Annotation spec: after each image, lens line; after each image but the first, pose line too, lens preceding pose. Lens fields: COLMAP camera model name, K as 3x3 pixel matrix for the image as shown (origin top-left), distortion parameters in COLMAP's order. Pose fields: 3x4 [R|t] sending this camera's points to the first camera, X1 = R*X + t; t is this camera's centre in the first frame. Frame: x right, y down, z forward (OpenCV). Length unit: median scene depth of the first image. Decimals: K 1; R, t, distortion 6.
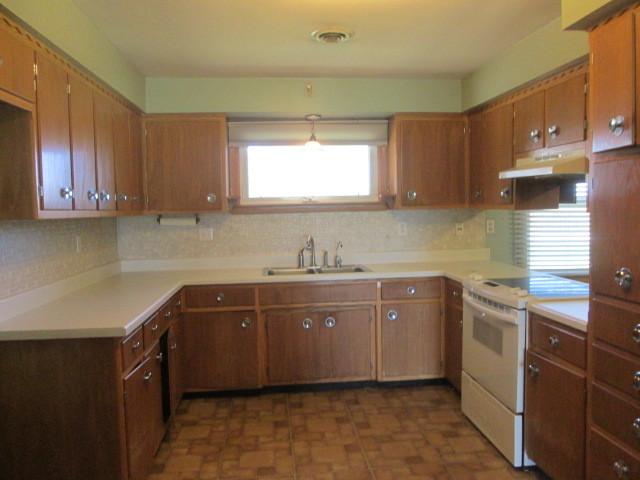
lens RADIAL K [[527.1, 0, 317.4], [0, 527.1, 237.9], [0, 0, 1]] dist [-0.047541, 0.008524]
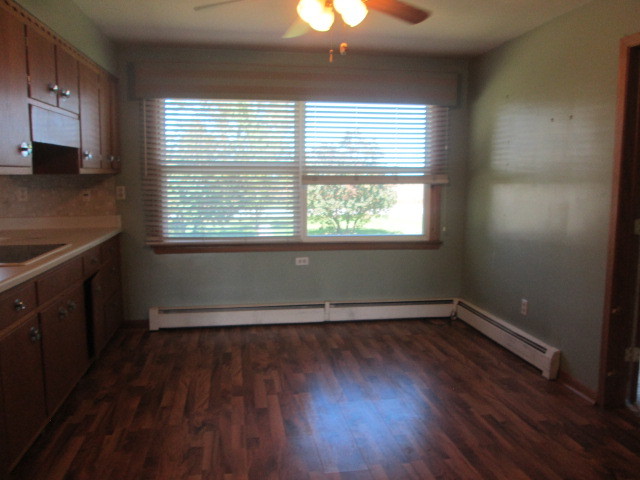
lens RADIAL K [[527.1, 0, 317.4], [0, 527.1, 237.9], [0, 0, 1]] dist [-0.047541, 0.008524]
pose [[0.998407, 0.009301, 0.055642, 0.750292], [-0.012664, 0.998094, 0.060398, -0.001834], [-0.054974, -0.061006, 0.996622, 0.021795]]
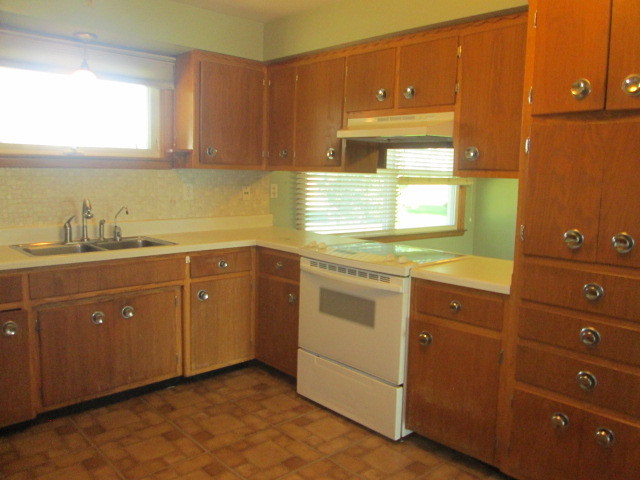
lens RADIAL K [[527.1, 0, 317.4], [0, 527.1, 237.9], [0, 0, 1]] dist [-0.047541, 0.008524]
pose [[0.795795, -0.036510, 0.604464, -0.213208], [-0.000299, 0.998157, 0.060682, 0.005908], [-0.605566, -0.048471, 0.794318, 0.236591]]
